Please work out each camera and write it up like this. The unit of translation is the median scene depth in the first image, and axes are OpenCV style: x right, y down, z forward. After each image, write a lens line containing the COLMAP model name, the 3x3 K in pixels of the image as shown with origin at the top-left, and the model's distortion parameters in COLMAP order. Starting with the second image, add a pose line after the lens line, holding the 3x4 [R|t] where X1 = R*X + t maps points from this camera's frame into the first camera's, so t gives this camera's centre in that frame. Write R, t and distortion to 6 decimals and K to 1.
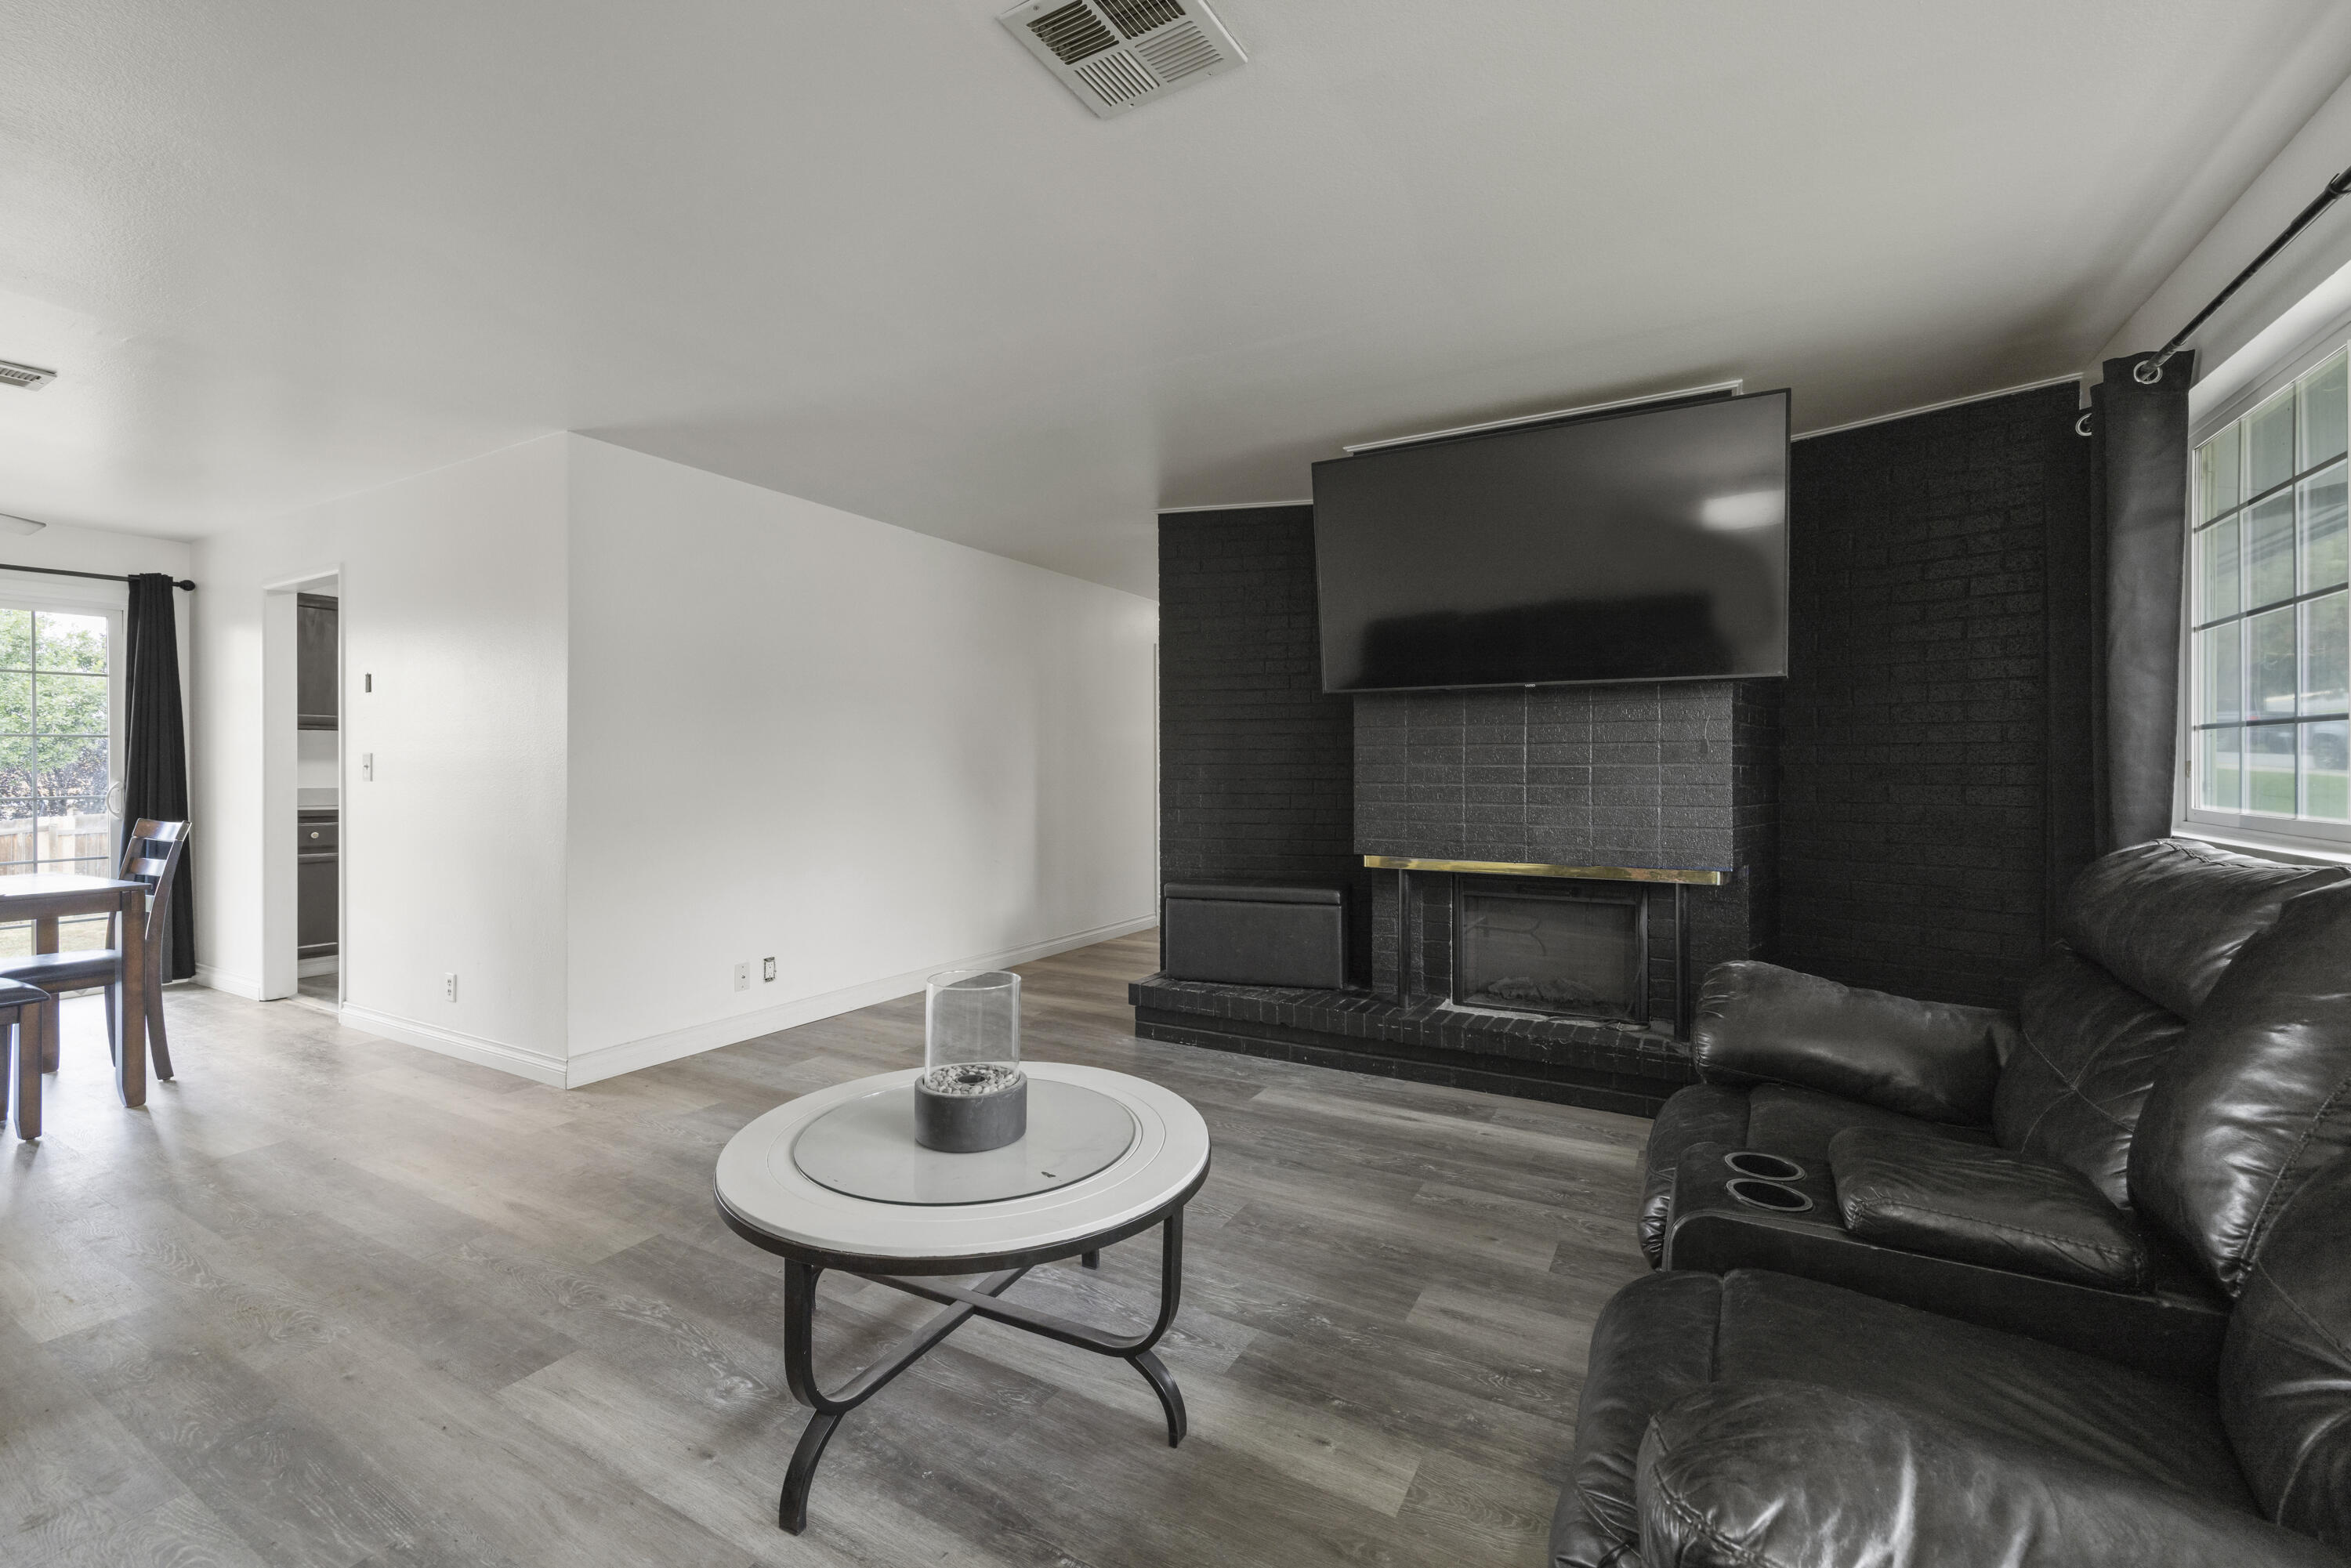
lens RADIAL K [[1006.2, 0, 1218.7], [0, 1006.2, 771.4], [0, 0, 1]] dist [0.006676, -0.000626]
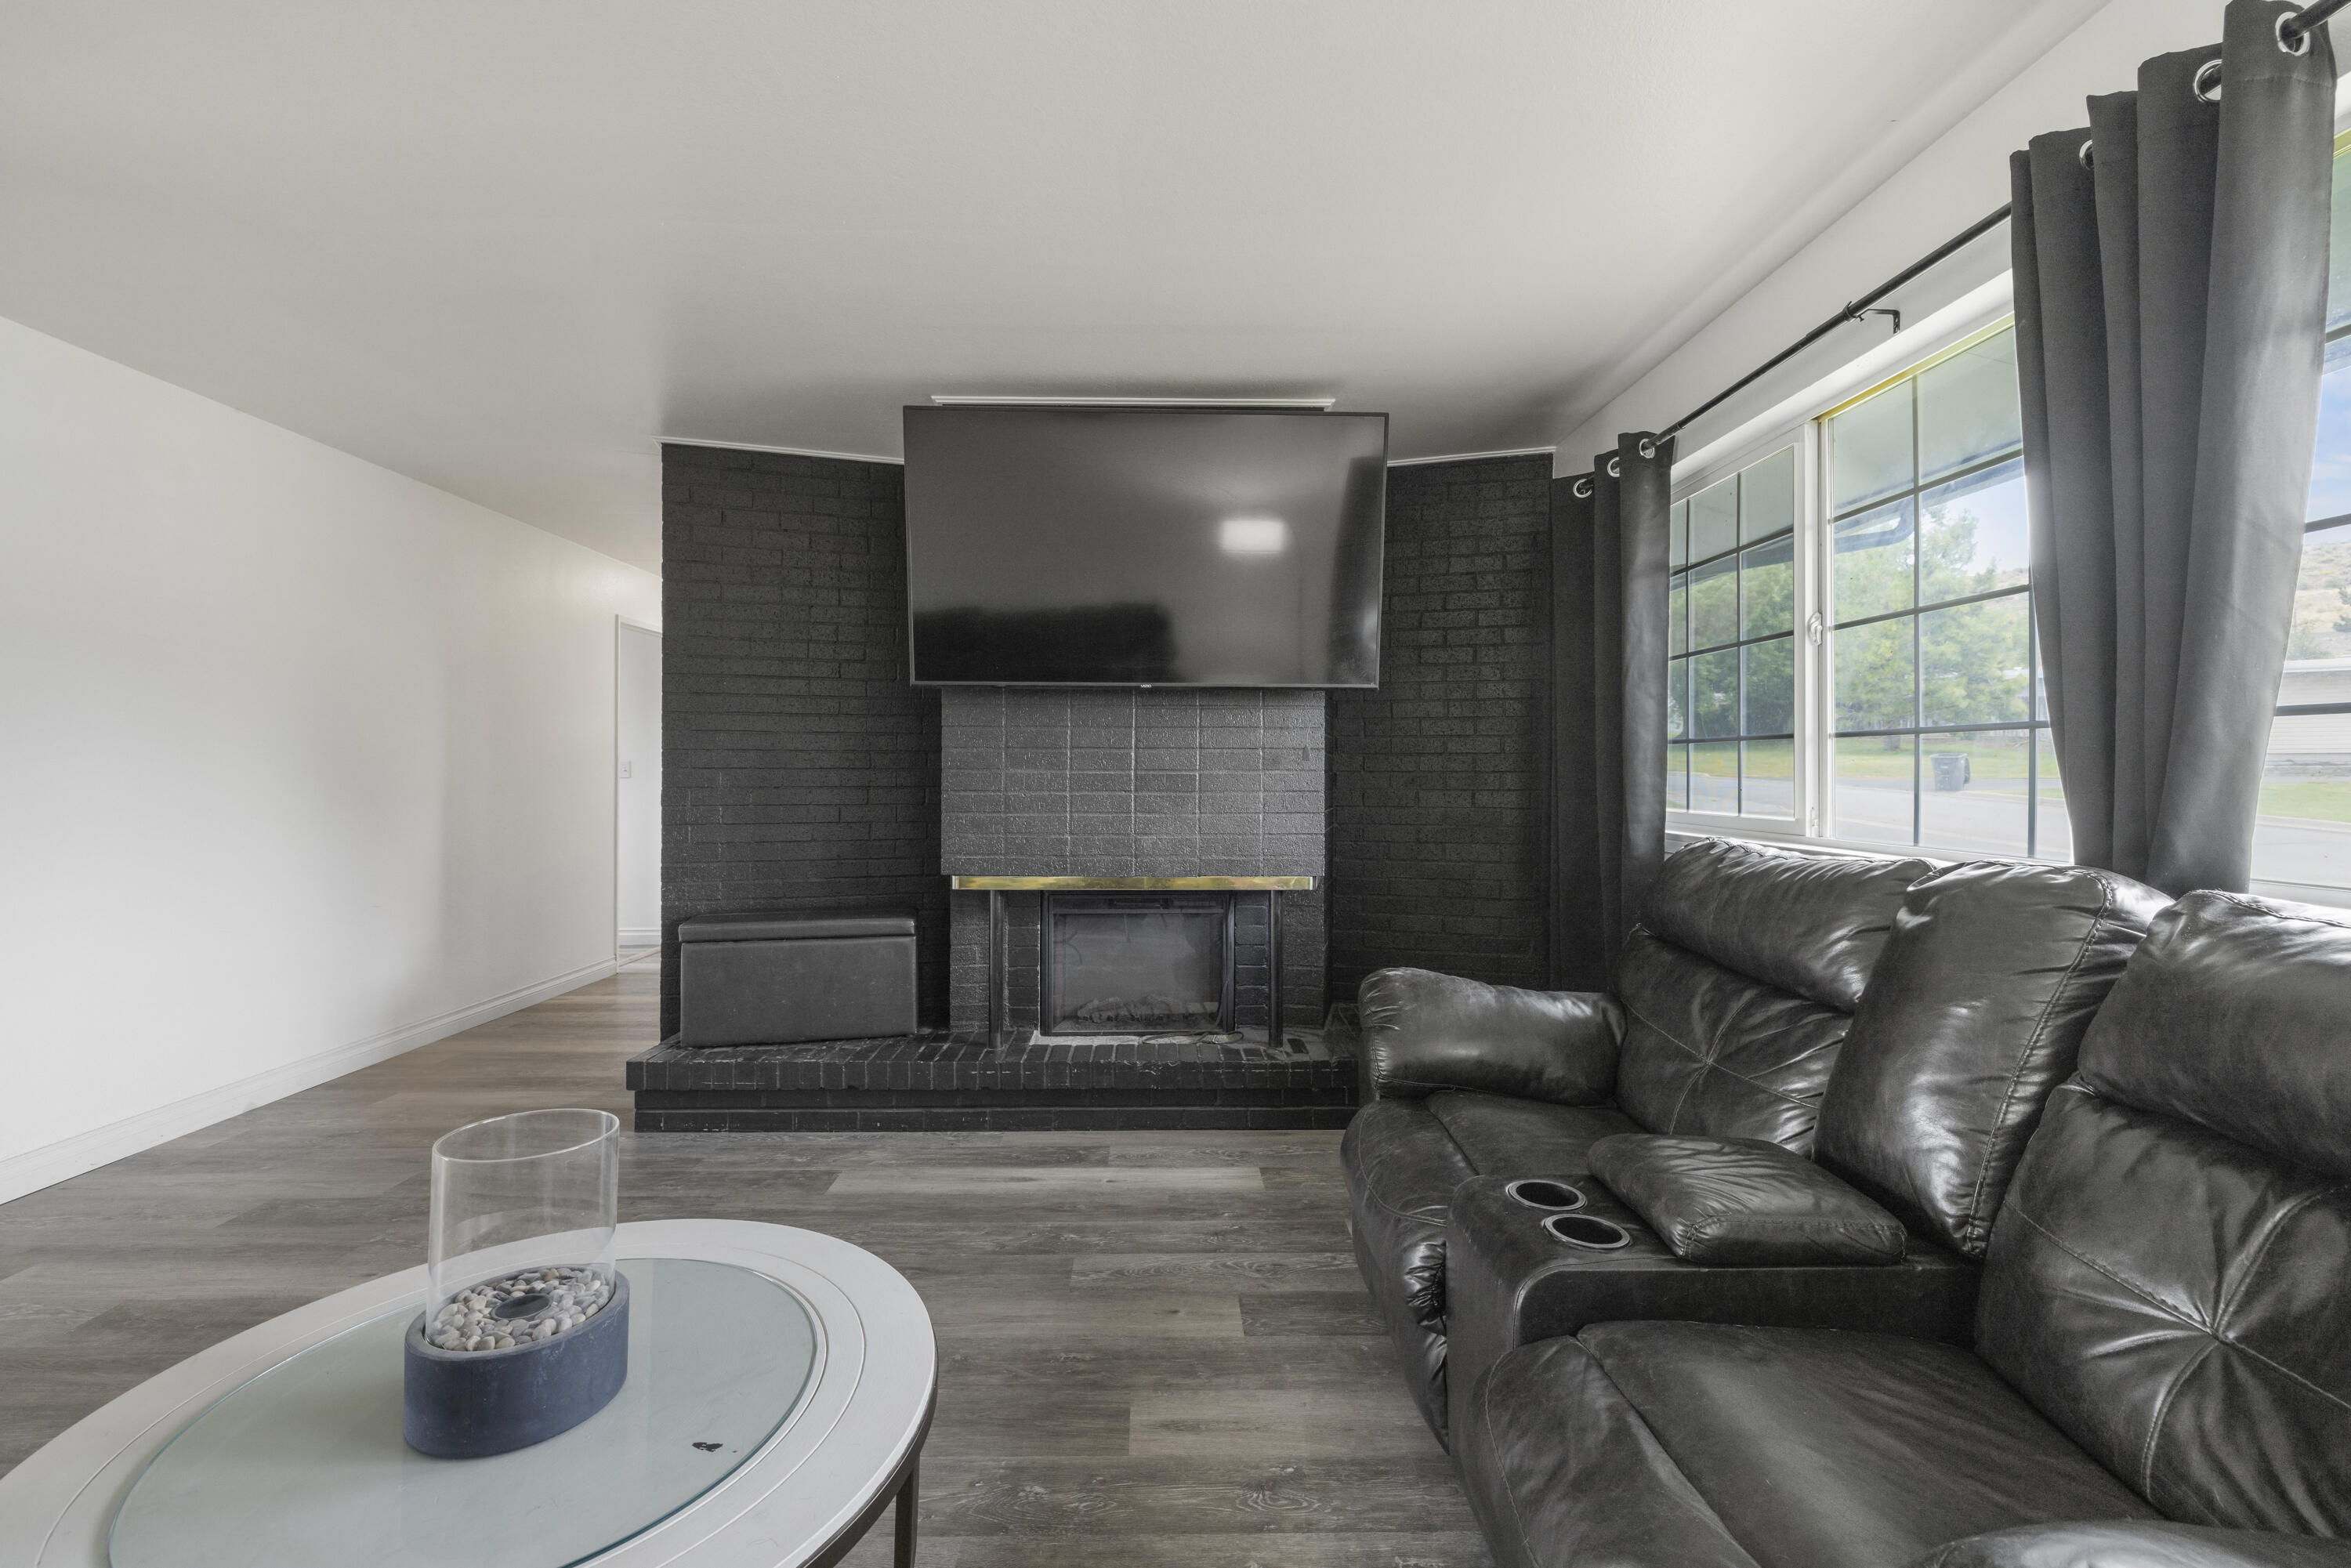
lens RADIAL K [[1006.2, 0, 1184.4], [0, 1006.2, 769.4], [0, 0, 1]] dist [0.006676, -0.000626]
pose [[0.871090, 0.005070, 0.491097, -0.111996], [-0.001420, 0.999969, -0.007804, -0.000921], [-0.491121, 0.006100, 0.871070, 0.166912]]
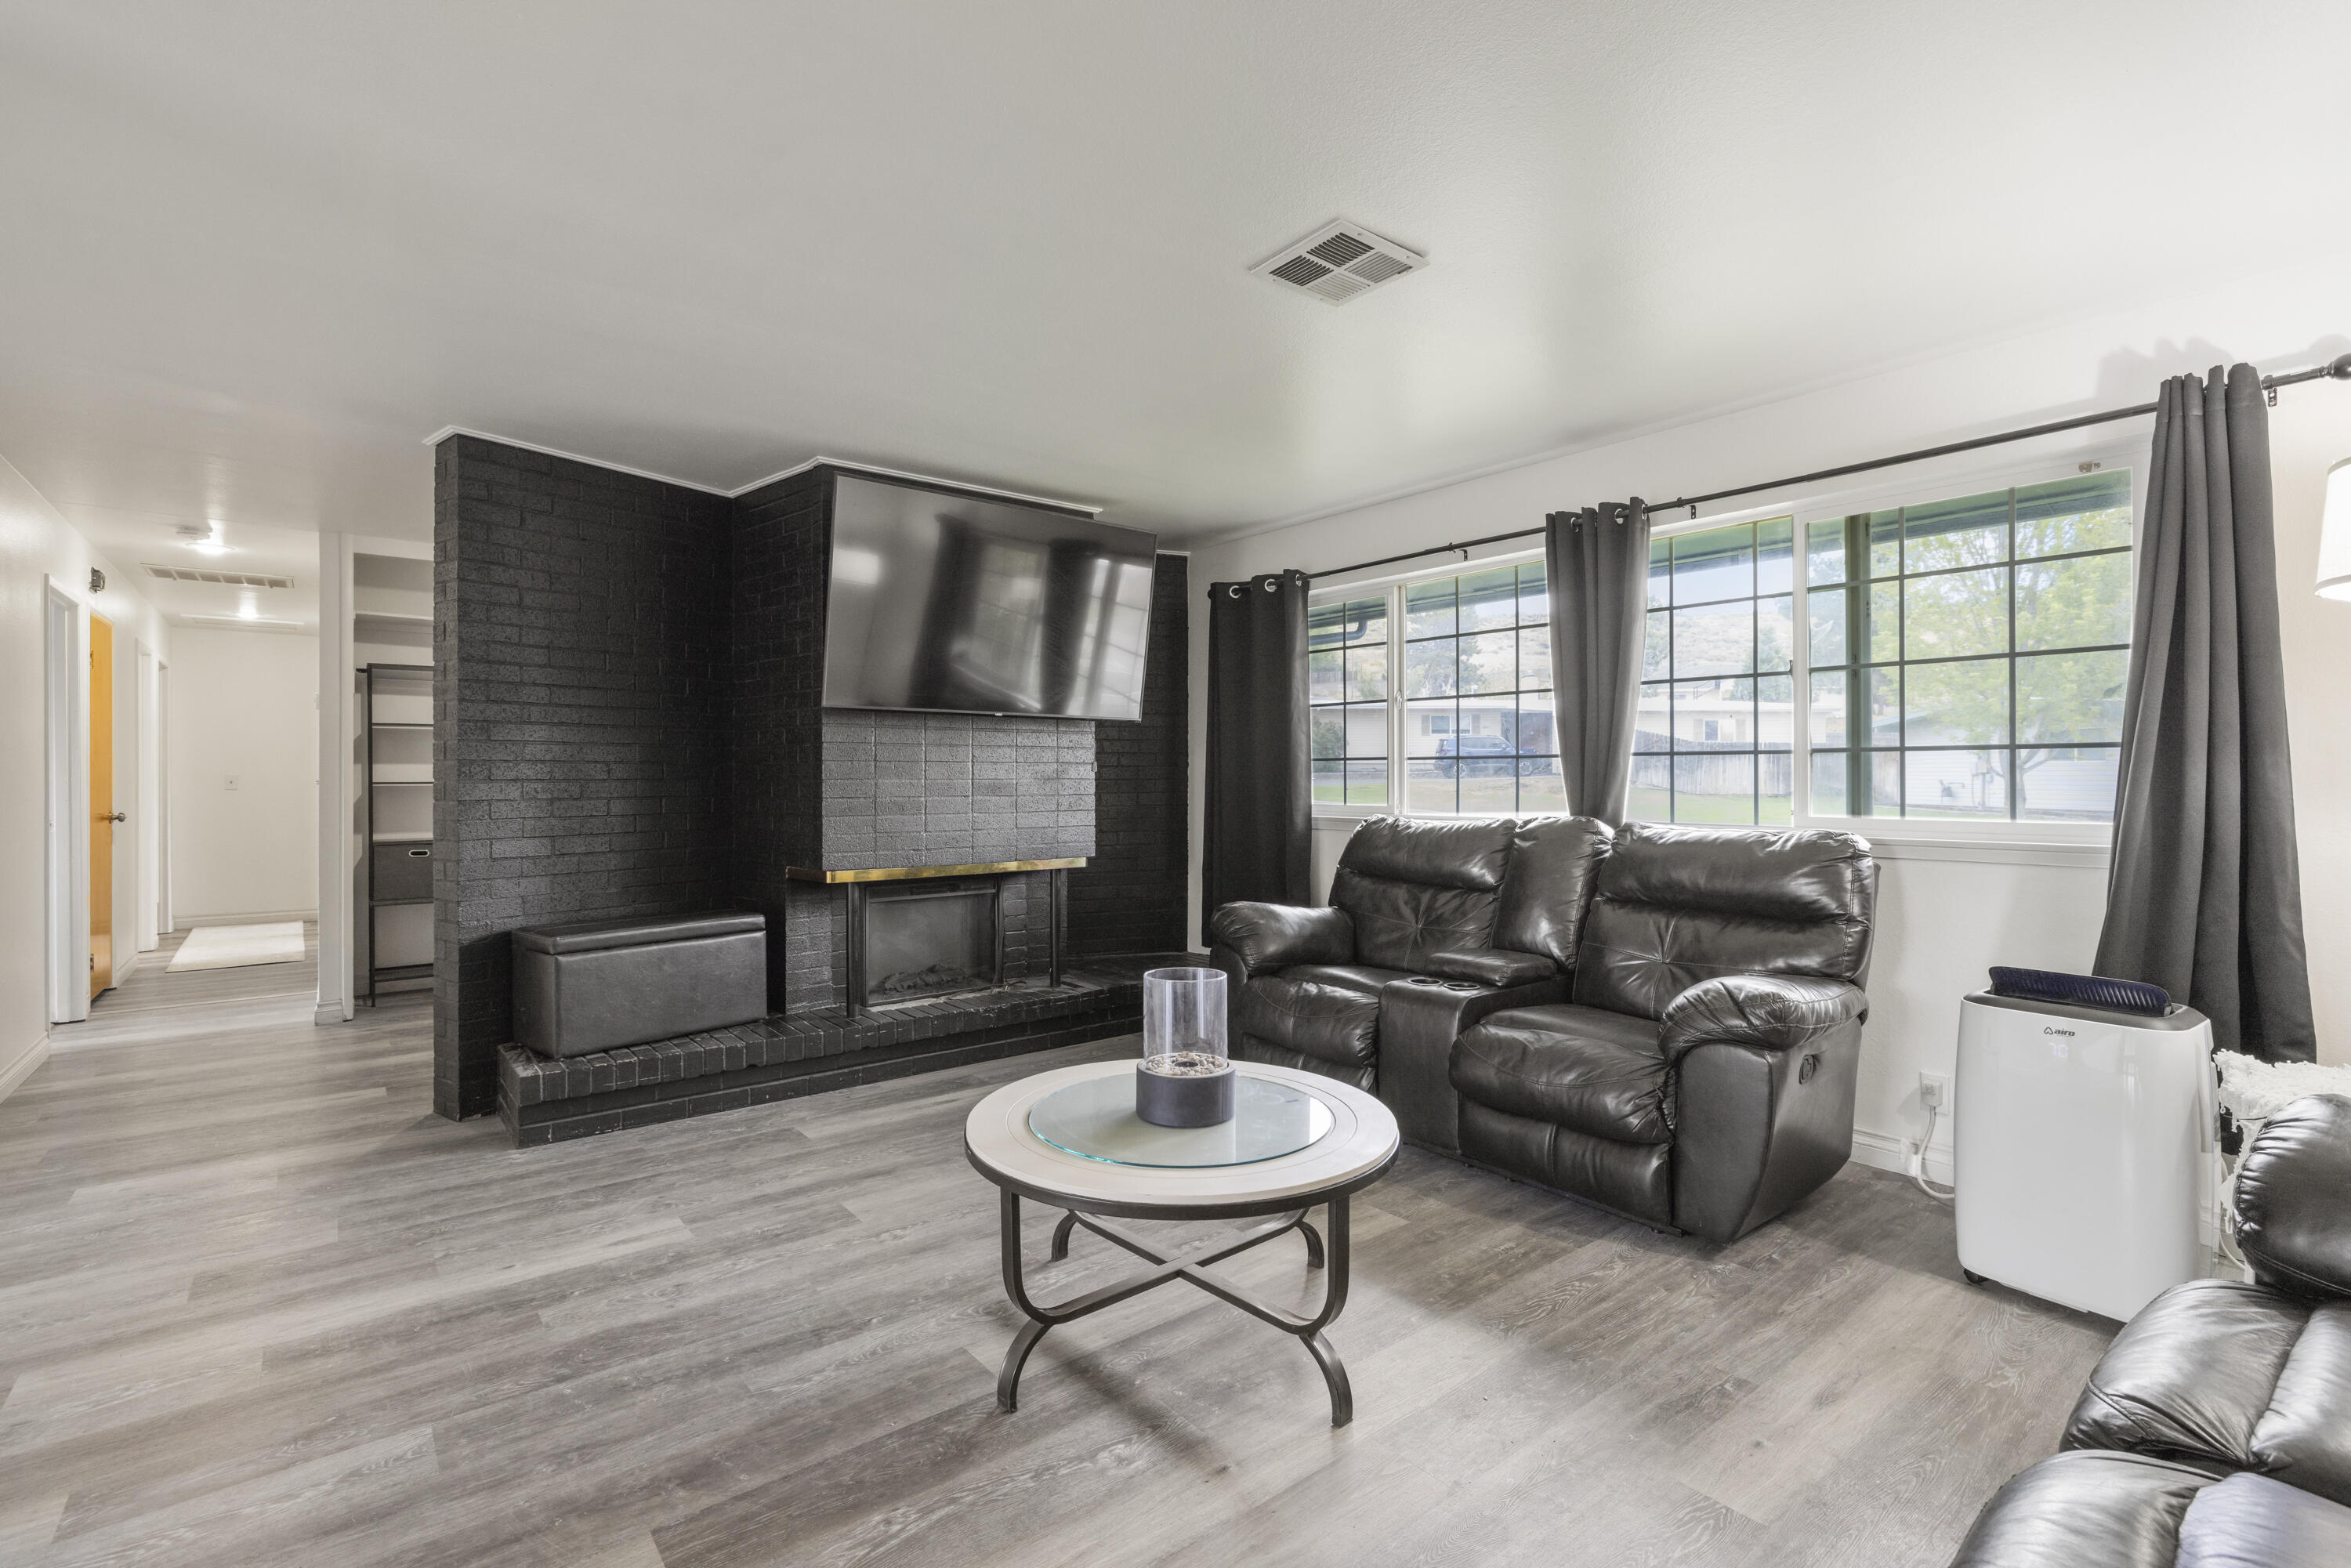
lens RADIAL K [[1040.6, 0, 1172.0], [0, 1040.6, 778.1], [0, 0, 1]] dist [-0.002467, 0.000081]
pose [[0.395753, -0.002391, 0.918354, -0.703430], [0.005065, 0.999987, 0.000421, -0.008231], [-0.918343, 0.004485, 0.395760, 0.300401]]
